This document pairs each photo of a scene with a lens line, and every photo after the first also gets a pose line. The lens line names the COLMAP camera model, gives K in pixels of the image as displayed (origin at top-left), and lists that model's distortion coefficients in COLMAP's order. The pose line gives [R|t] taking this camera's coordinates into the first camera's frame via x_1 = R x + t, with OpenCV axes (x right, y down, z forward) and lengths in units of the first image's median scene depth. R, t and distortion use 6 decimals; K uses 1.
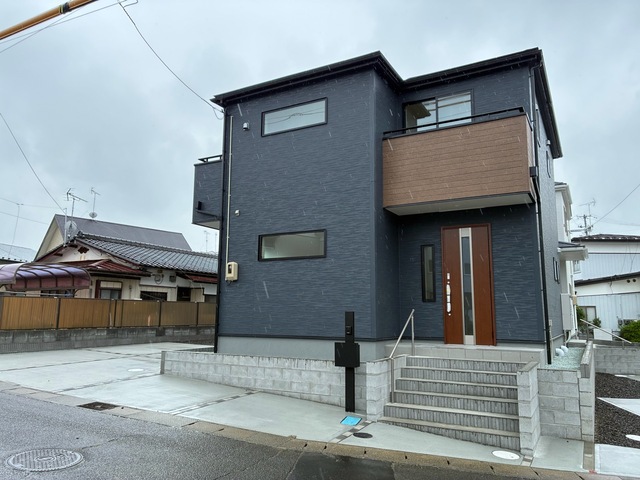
lens RADIAL K [[489.8, 0, 324.7], [0, 489.8, 239.1], [0, 0, 1]] dist [0.021933, -0.001682]
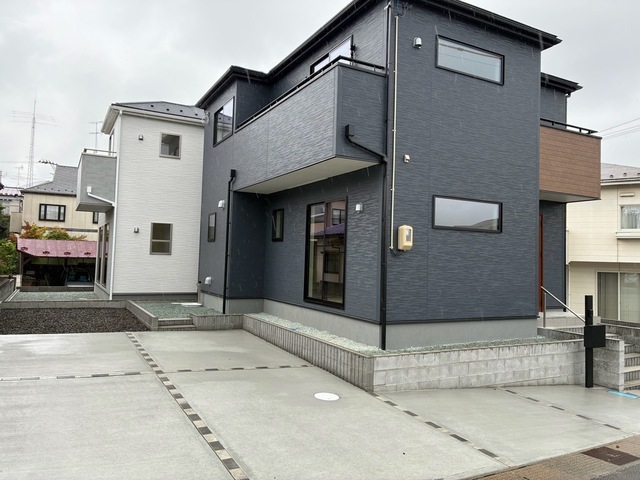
lens RADIAL K [[489.8, 0, 324.7], [0, 489.8, 239.1], [0, 0, 1]] dist [0.021933, -0.001682]
pose [[0.537163, 0.048730, 0.842070, -0.982458], [-0.150222, 0.987896, 0.038658, 0.063539], [-0.829994, -0.147263, 0.537982, 0.786113]]
